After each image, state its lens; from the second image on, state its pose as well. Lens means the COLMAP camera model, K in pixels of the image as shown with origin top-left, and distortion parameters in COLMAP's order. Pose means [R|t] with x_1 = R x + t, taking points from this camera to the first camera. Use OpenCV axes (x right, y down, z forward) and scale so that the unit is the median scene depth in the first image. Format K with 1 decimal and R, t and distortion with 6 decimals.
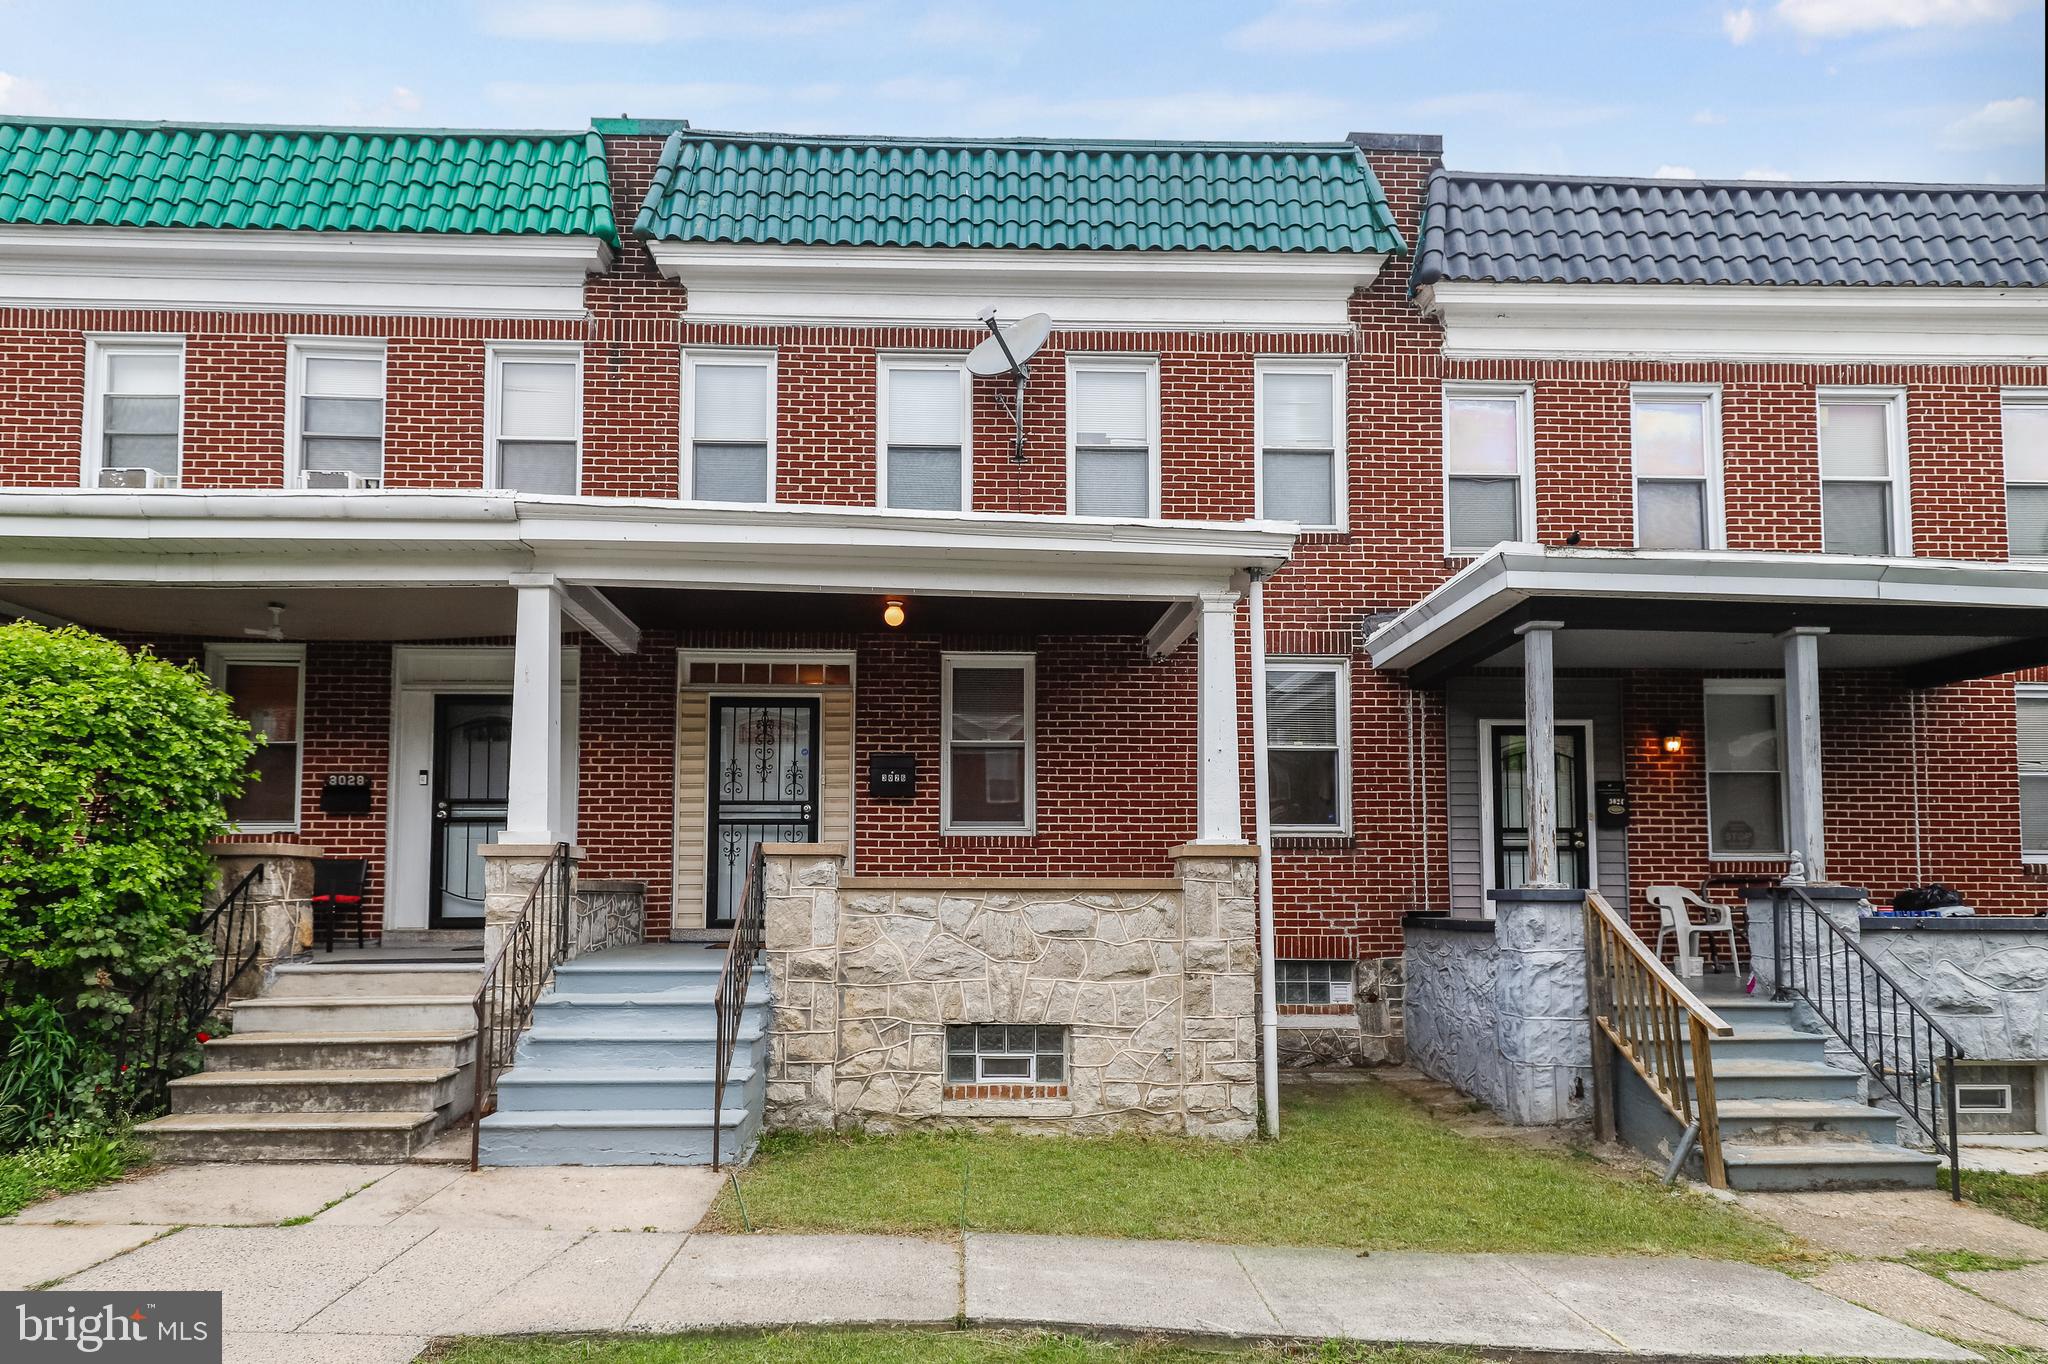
lens RADIAL K [[1203.1, 0, 961.4], [0, 1203.1, 677.9], [0, 0, 1]] dist [0.012719, 0.000459]
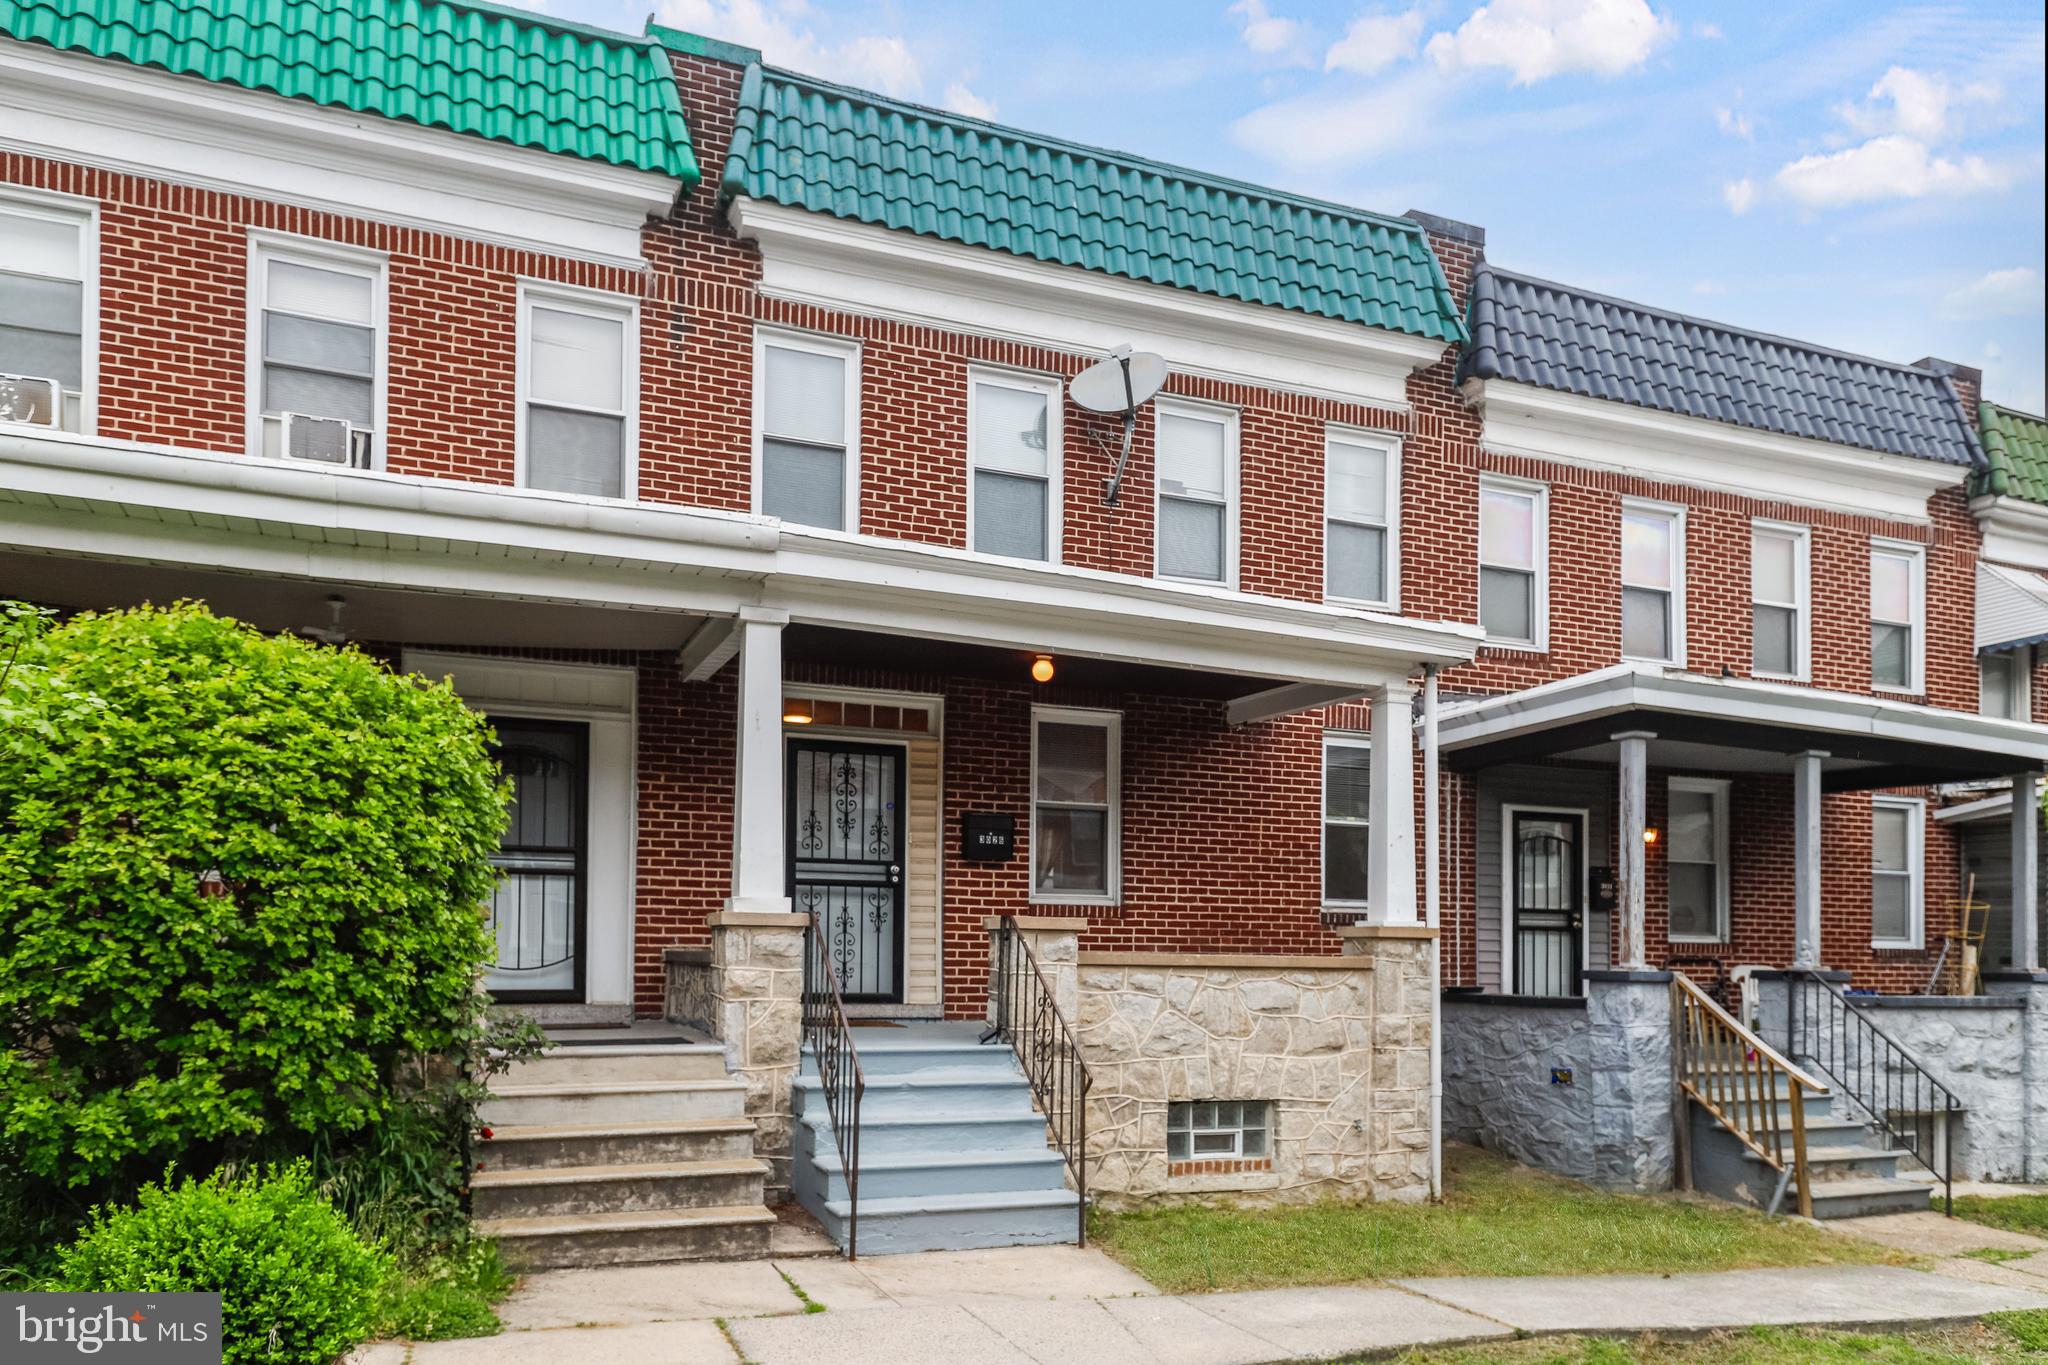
lens RADIAL K [[1579.7, 0, 1024.0], [0, 1579.7, 682.5], [0, 0, 1]] dist [0.023985, -0.007399]
pose [[0.926796, 0.074754, 0.368051, -0.478690], [-0.078667, 0.996891, -0.004384, -0.032770], [-0.367234, -0.024891, 0.929795, -0.126068]]
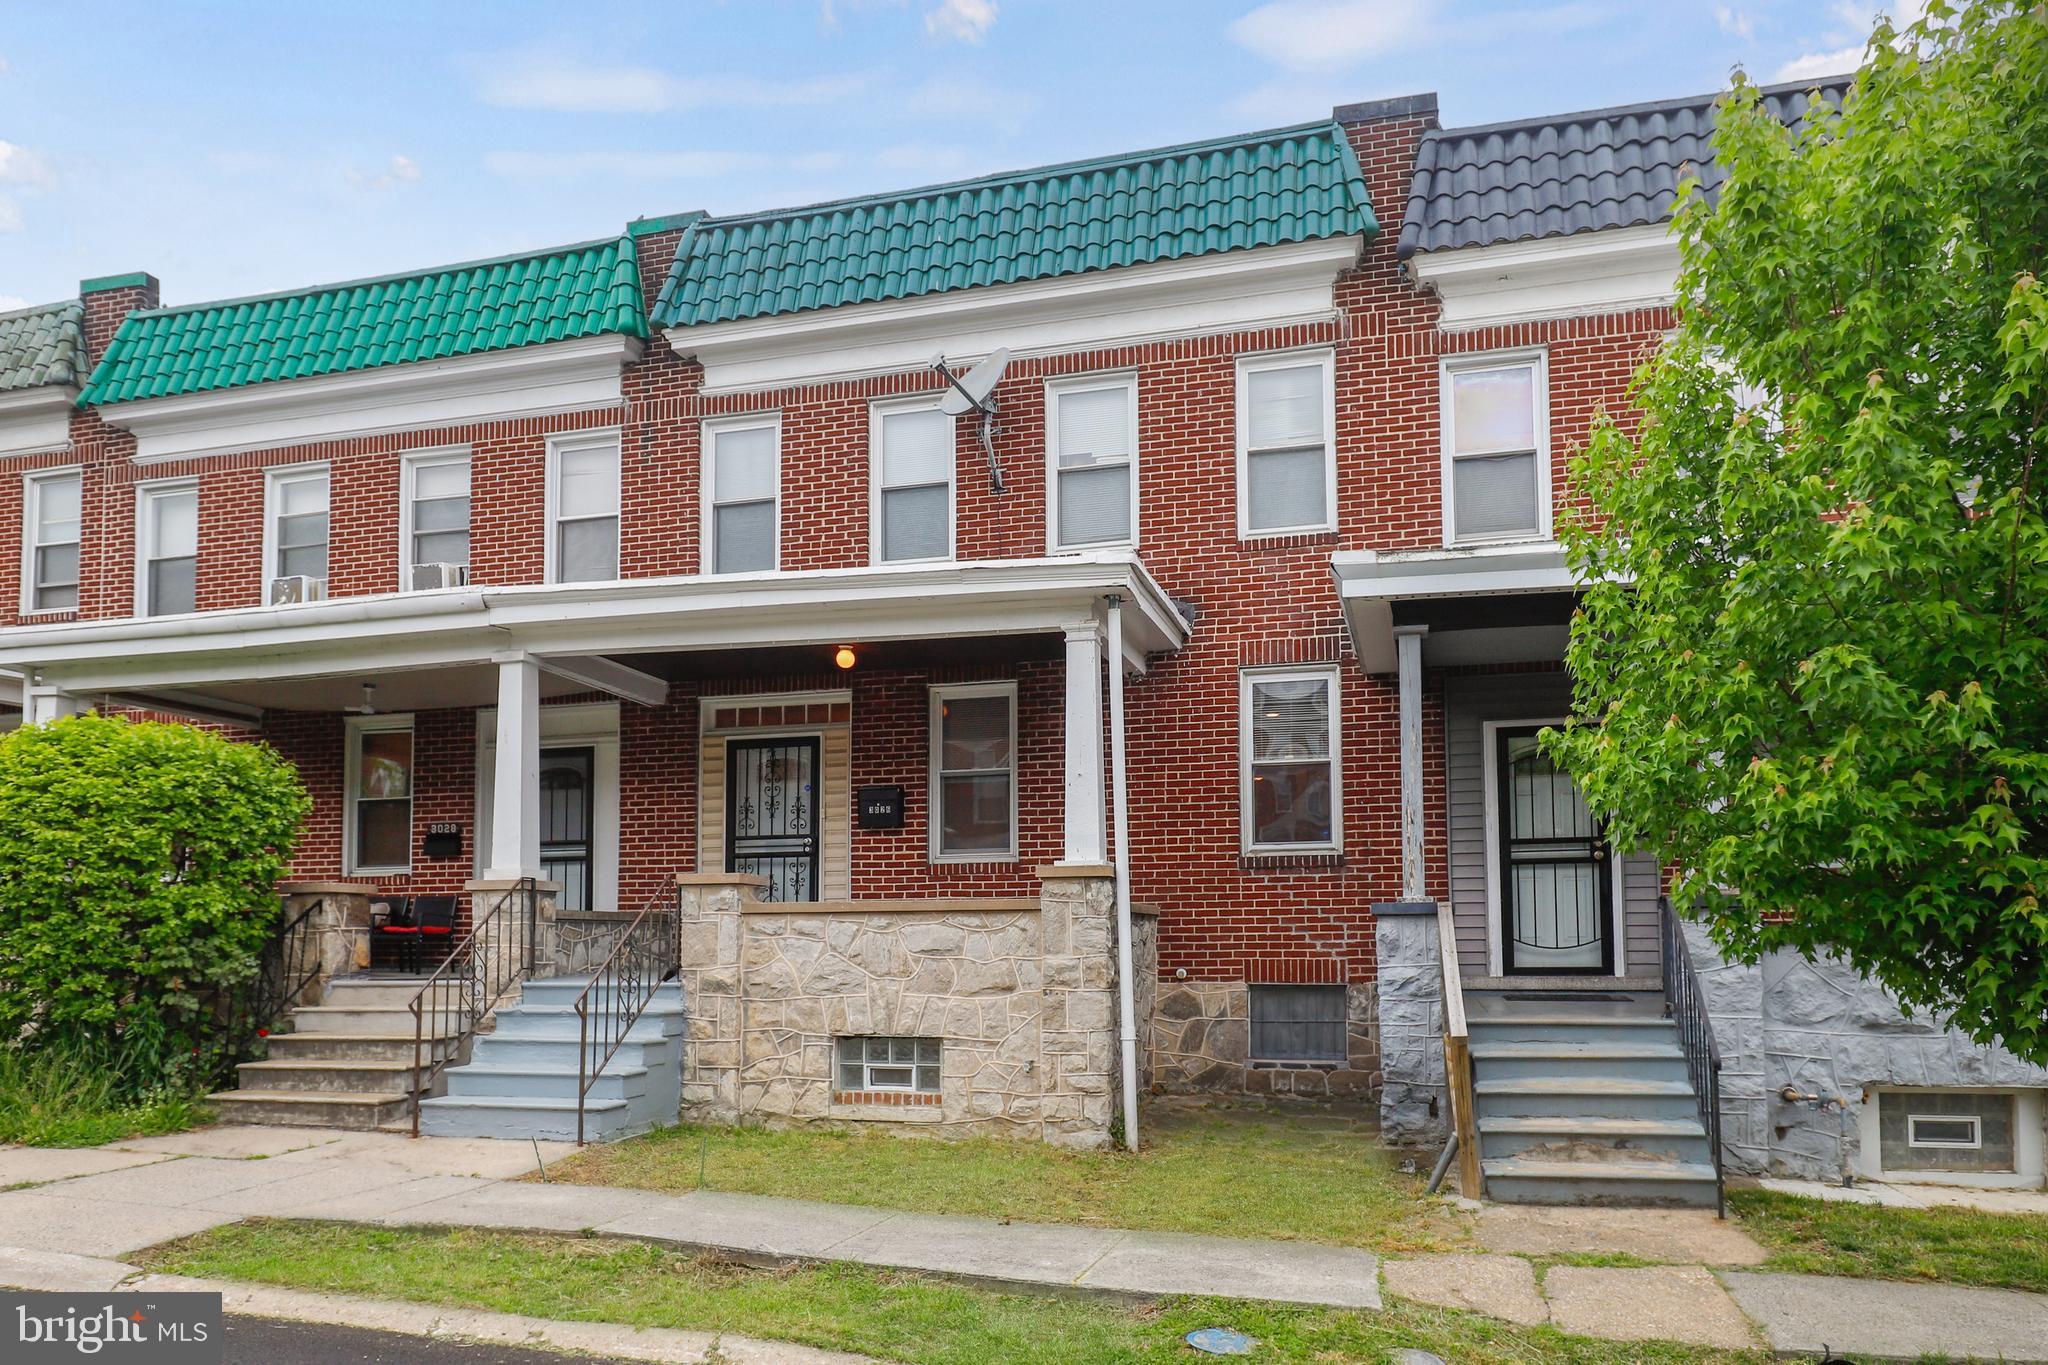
lens RADIAL K [[1426.3, 0, 964.1], [0, 1426.3, 632.3], [0, 0, 1]] dist [-0.003879, -0.001436]
pose [[0.950209, -0.074445, -0.302589, 0.394497], [0.064133, 0.996976, -0.043888, -0.011475], [0.304941, 0.022297, 0.952110, -0.160991]]
